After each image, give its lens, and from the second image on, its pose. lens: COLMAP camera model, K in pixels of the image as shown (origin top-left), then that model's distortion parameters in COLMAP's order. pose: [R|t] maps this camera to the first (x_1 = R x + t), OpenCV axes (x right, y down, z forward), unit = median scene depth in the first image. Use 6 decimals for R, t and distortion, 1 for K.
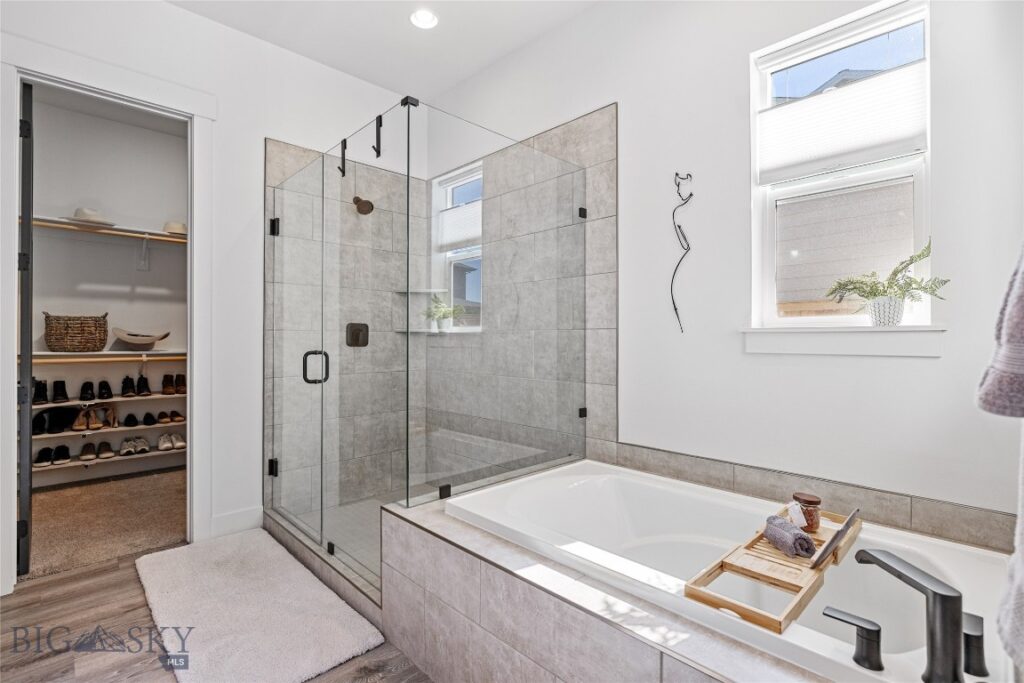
lens RADIAL K [[486.2, 0, 503.7], [0, 486.2, 338.8], [0, 0, 1]] dist [-0.010141, 0.000533]
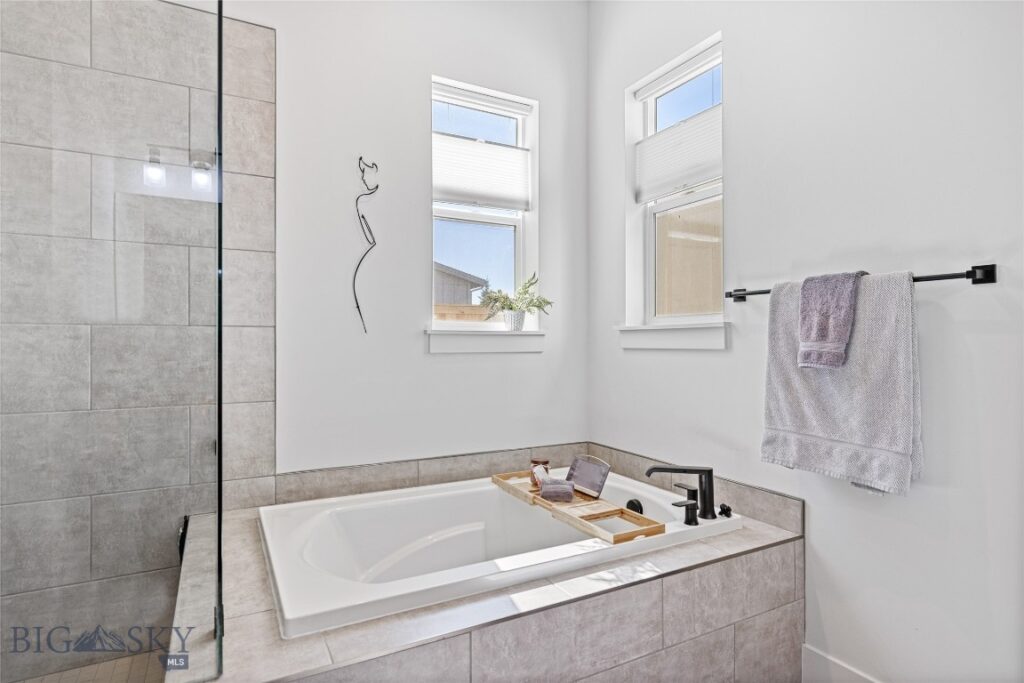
lens RADIAL K [[544.0, 0, 511.4], [0, 544.0, 341.4], [0, 0, 1]] dist [-0.003691, 0.001561]
pose [[0.252562, -0.004192, 0.967572, -0.572728], [-0.000828, 0.999989, 0.004548, -0.002335], [-0.967580, -0.001950, 0.252556, 0.485083]]
